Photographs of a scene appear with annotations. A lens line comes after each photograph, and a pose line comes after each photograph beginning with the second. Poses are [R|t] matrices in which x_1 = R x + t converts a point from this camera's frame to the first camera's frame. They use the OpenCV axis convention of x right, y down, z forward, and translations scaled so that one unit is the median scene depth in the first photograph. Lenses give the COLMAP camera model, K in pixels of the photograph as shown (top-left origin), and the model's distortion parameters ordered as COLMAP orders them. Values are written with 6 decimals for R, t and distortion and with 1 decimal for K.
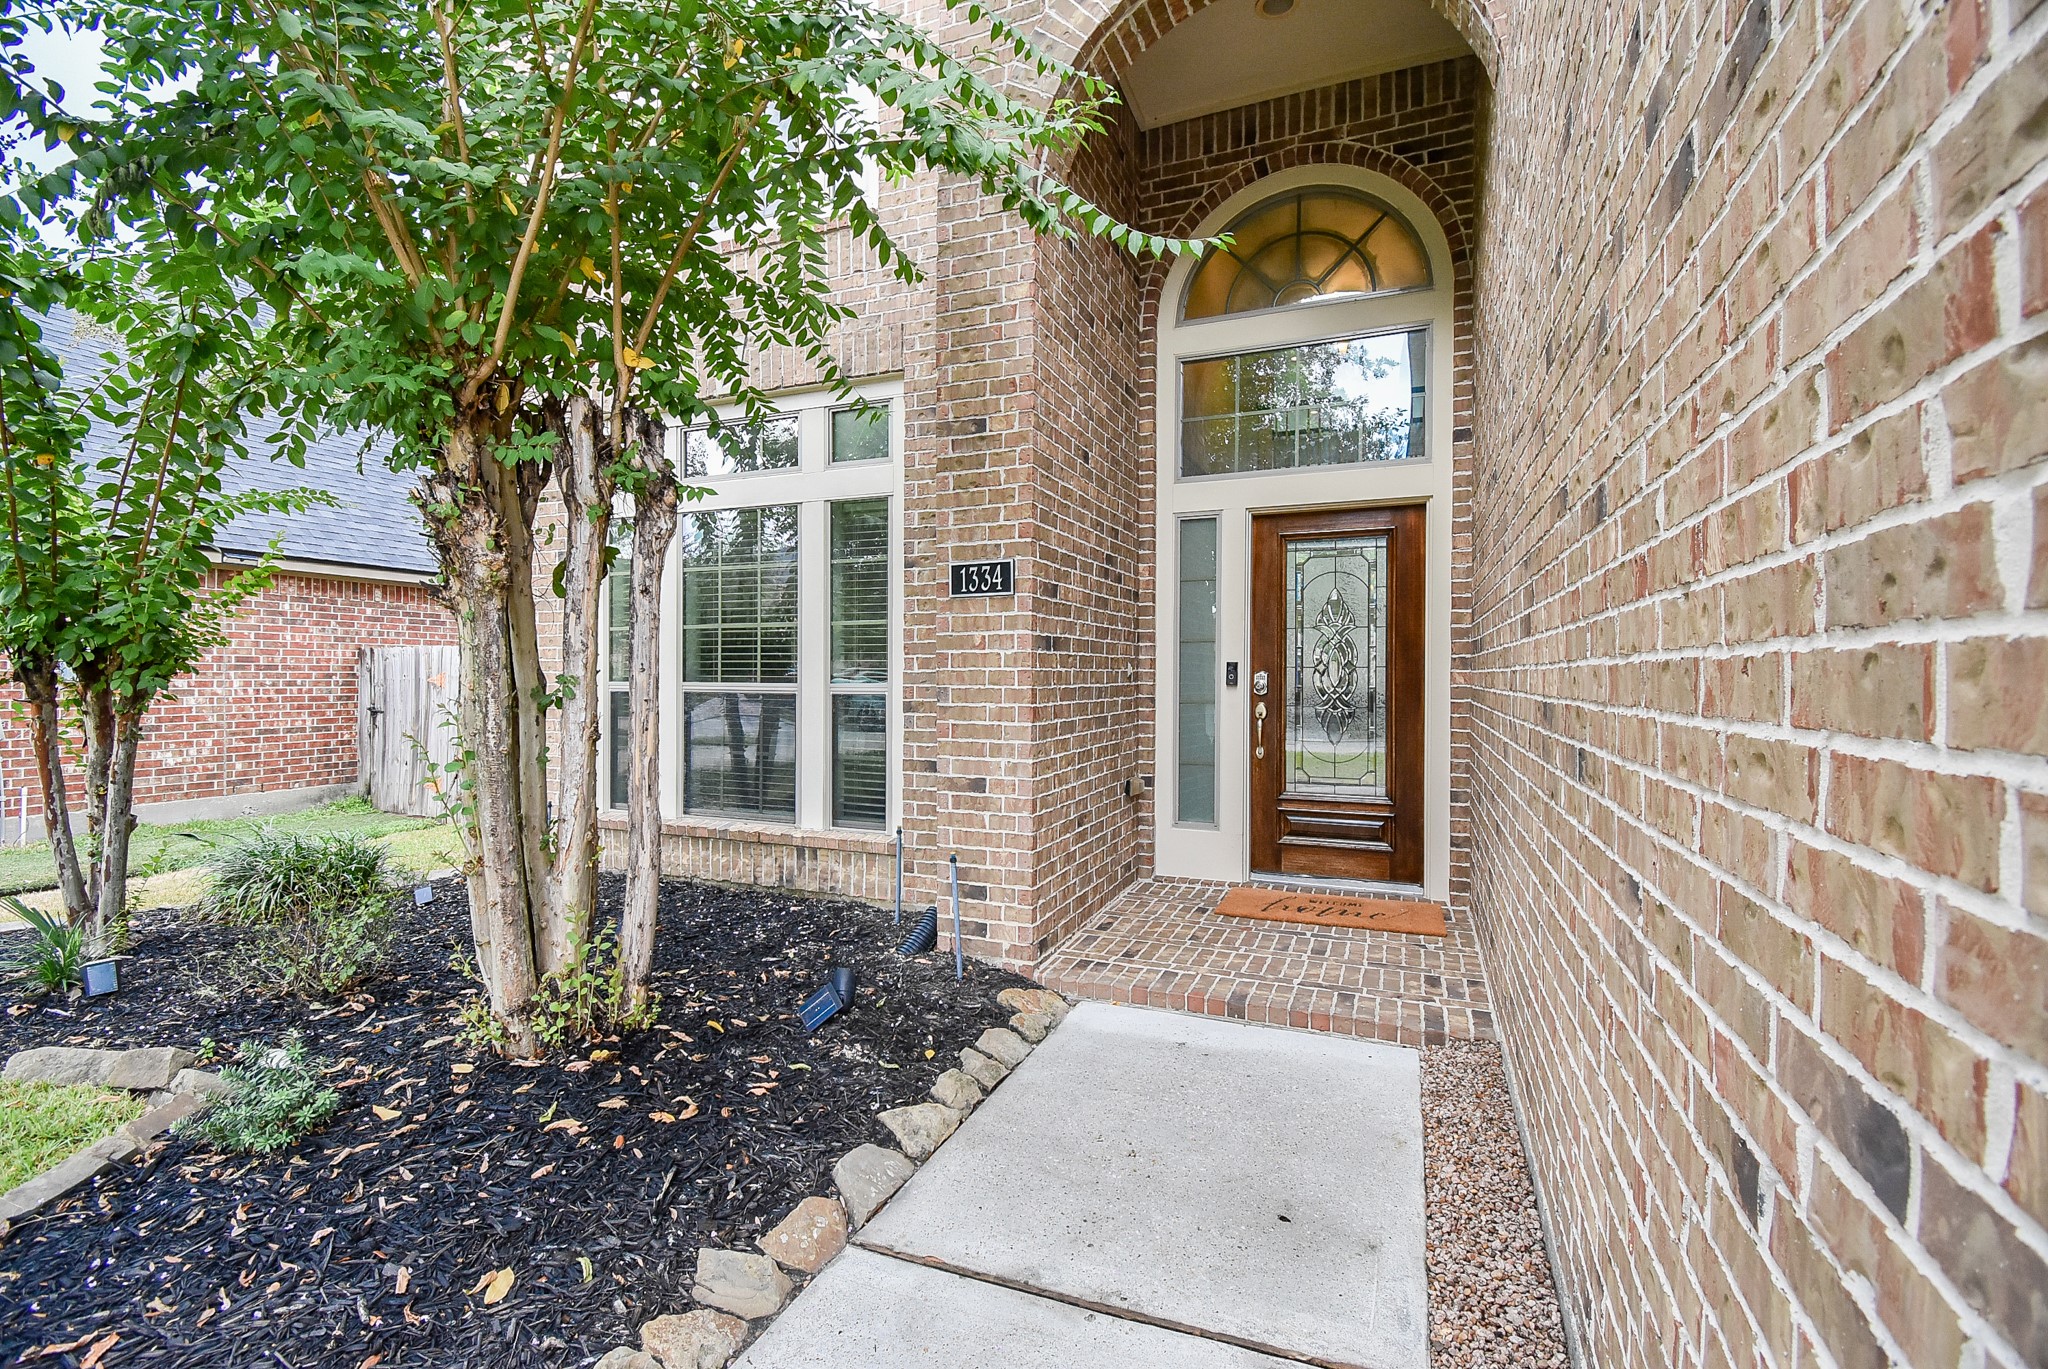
lens RADIAL K [[902.9, 0, 1021.6], [0, 902.9, 682.3], [0, 0, 1]] dist [0.013353, -0.021474]
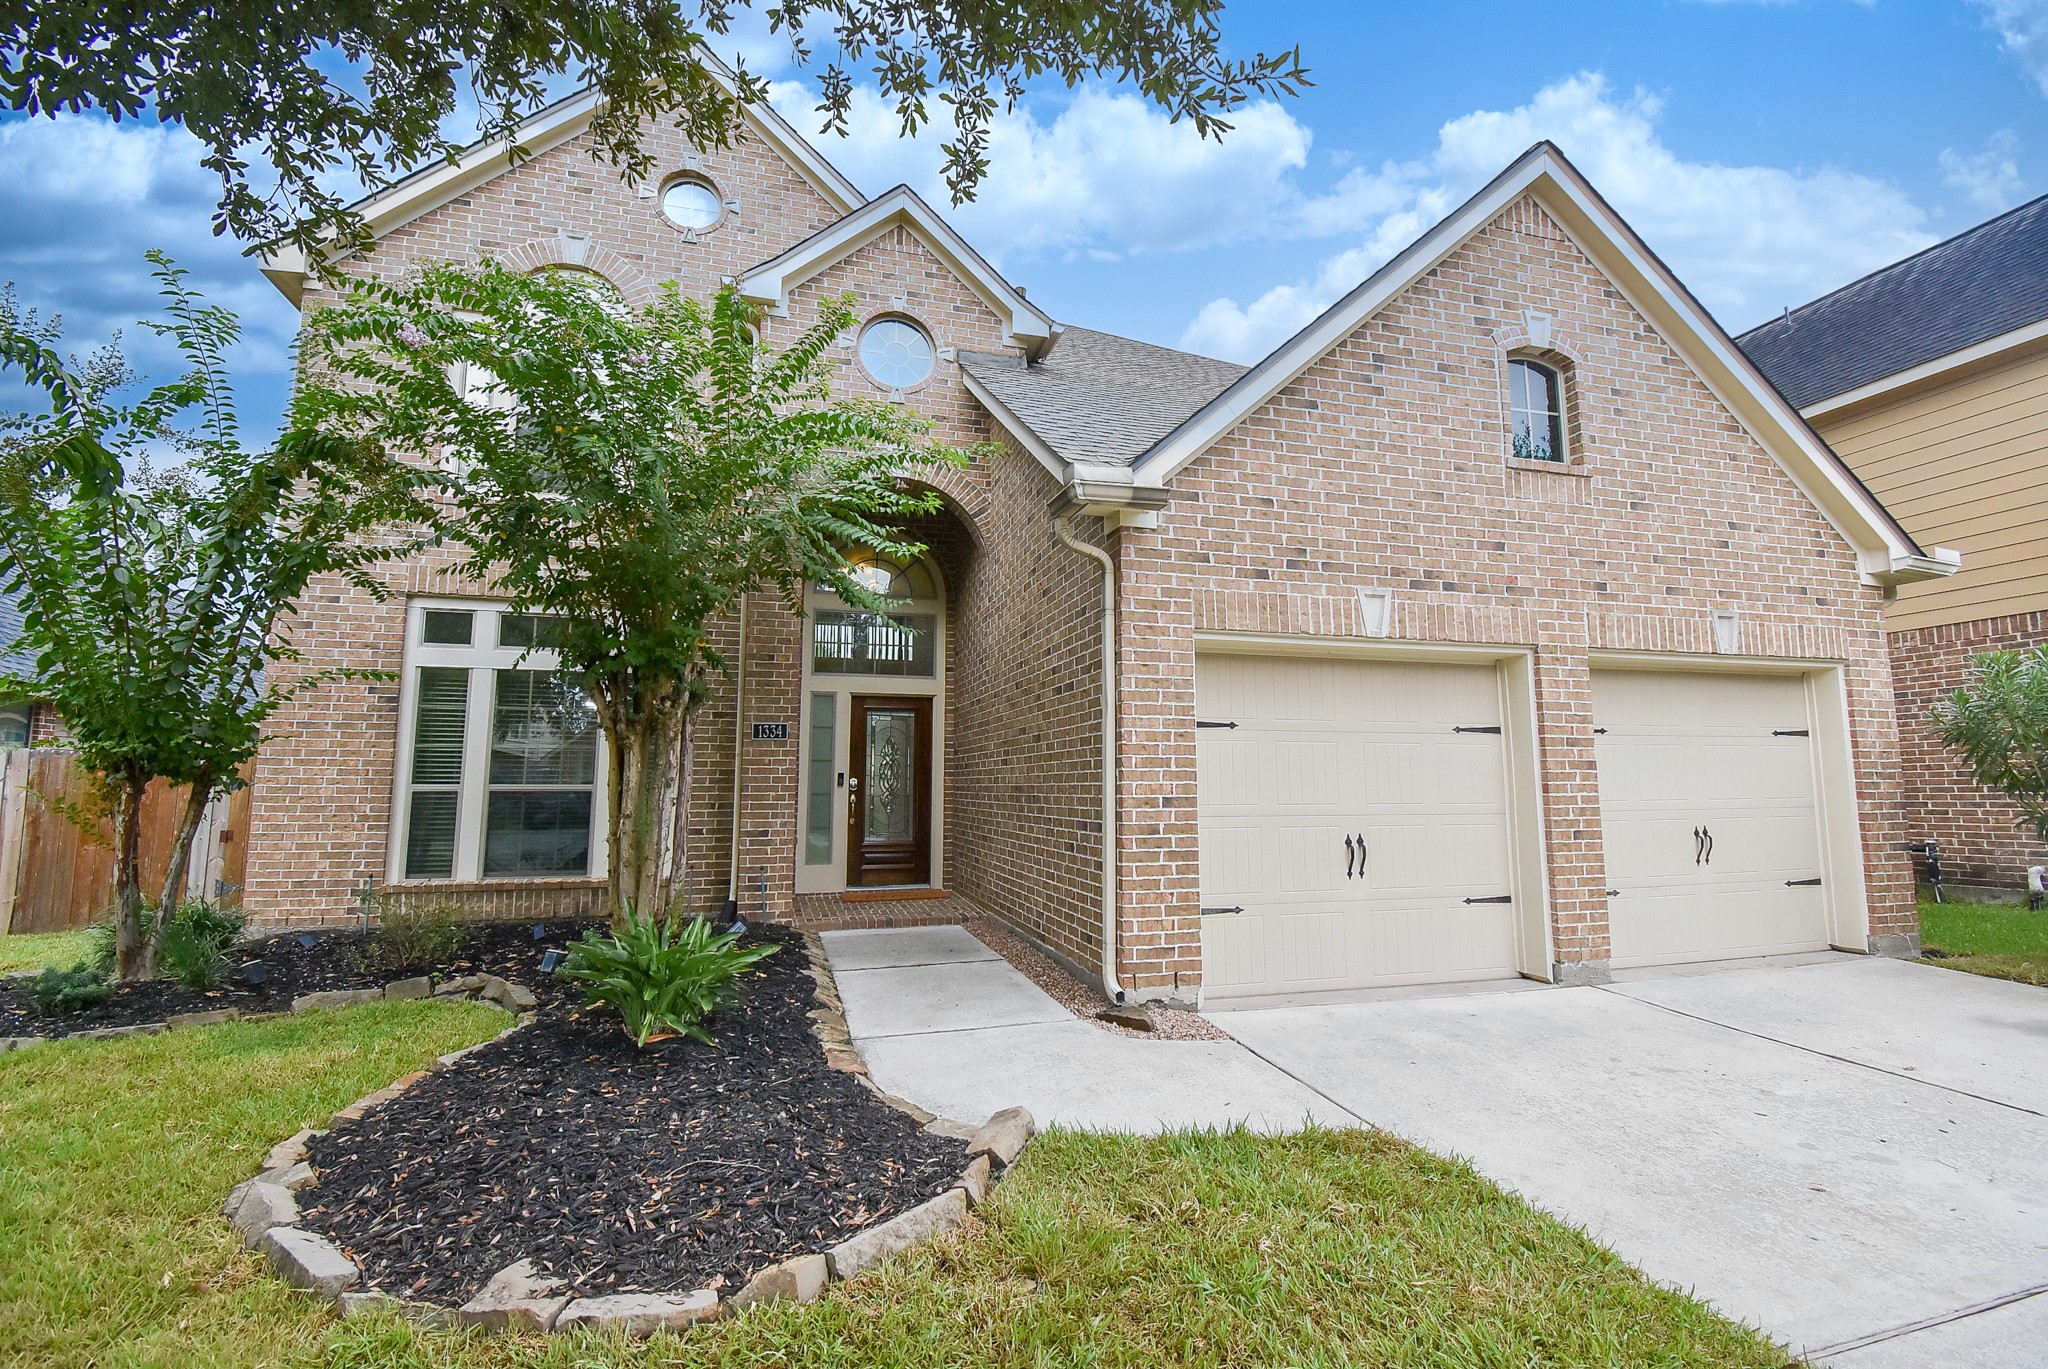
lens RADIAL K [[902.9, 0, 1027.7], [0, 902.9, 680.7], [0, 0, 1]] dist [0.013353, -0.021474]
pose [[0.780118, 0.071269, 0.621559, -0.664947], [0.006372, 0.992534, -0.121804, 0.019108], [-0.625600, 0.098982, 0.773840, -0.738100]]
